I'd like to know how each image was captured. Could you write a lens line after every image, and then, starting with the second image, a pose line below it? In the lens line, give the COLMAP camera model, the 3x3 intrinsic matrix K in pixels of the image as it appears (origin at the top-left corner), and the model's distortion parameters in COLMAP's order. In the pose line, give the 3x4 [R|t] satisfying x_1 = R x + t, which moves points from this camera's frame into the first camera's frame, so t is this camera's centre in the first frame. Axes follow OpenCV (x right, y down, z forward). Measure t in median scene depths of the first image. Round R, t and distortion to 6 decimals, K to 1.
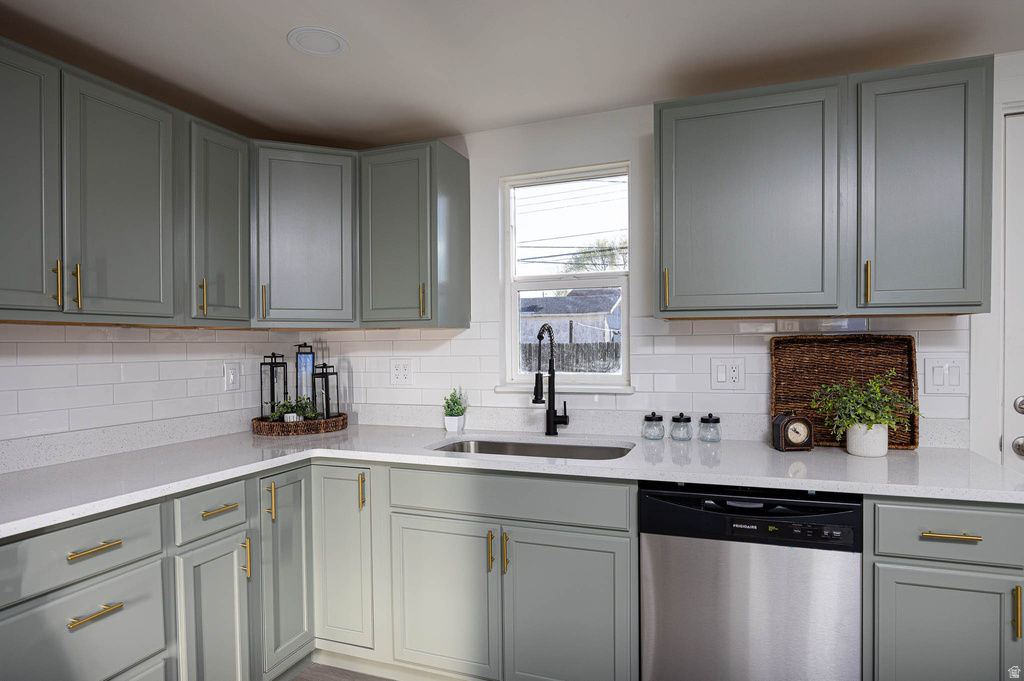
lens RADIAL K [[593.4, 0, 512.0], [0, 593.4, 340.5], [0, 0, 1]] dist [-0.018361, 0.000798]
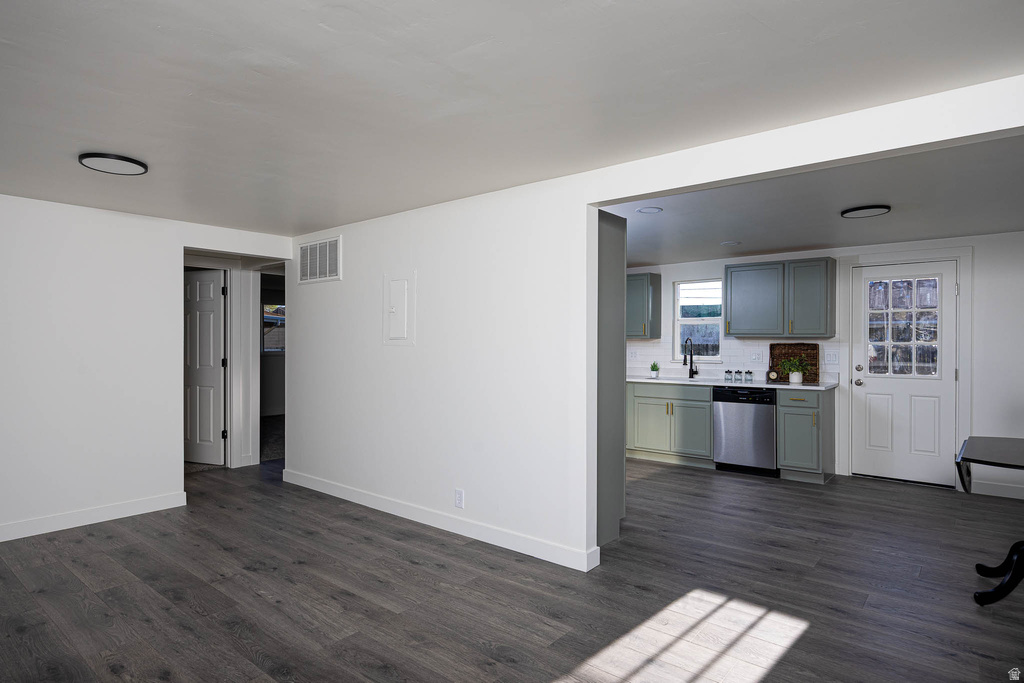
lens RADIAL K [[593.4, 0, 512.0], [0, 593.4, 341.5], [0, 0, 1]] dist [-0.018361, 0.000798]
pose [[0.954399, 0.011916, -0.298297, 0.098039], [-0.011138, 0.999929, 0.004309, -0.012331], [0.298327, -0.000790, 0.954463, -2.008492]]
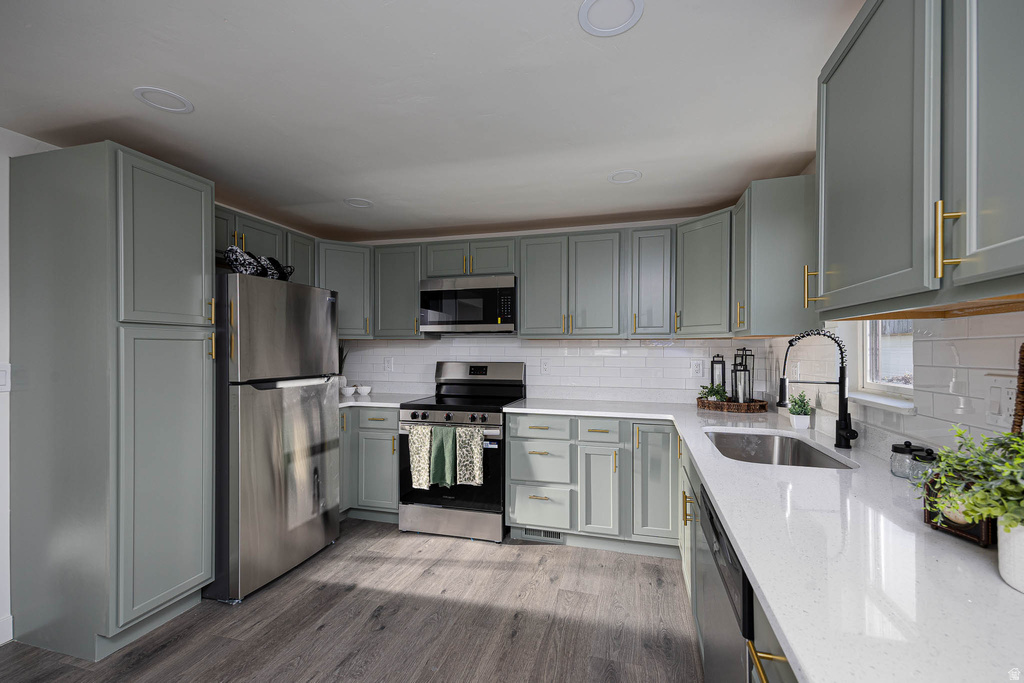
lens RADIAL K [[444.8, 0, 515.0], [0, 444.8, 346.3], [0, 0, 1]] dist [0.018470, 0.000002]
pose [[0.083809, 0.002035, -0.996480, 0.789173], [0.005496, 0.999982, 0.002504, -0.004776], [0.996467, -0.005687, 0.083796, 0.467965]]
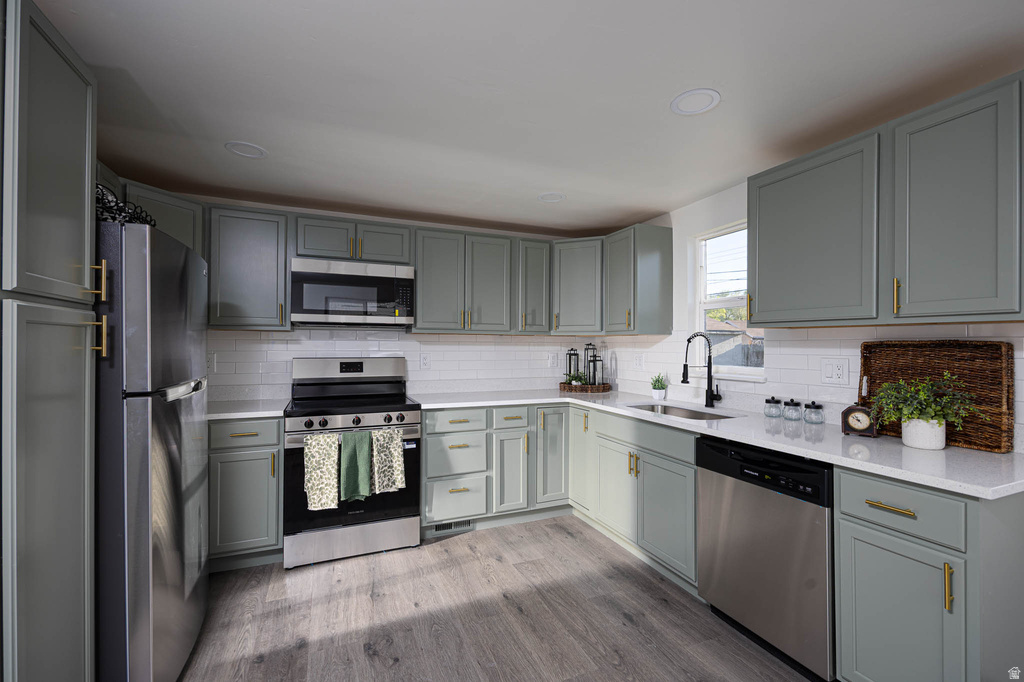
lens RADIAL K [[448.1, 0, 516.8], [0, 448.1, 338.0], [0, 0, 1]] dist [-0.000495, -0.000186]
pose [[0.695466, 0.001519, -0.718557, 0.582269], [-0.006269, 0.999973, -0.003954, -0.005737], [0.718531, 0.007254, 0.695457, -0.135684]]
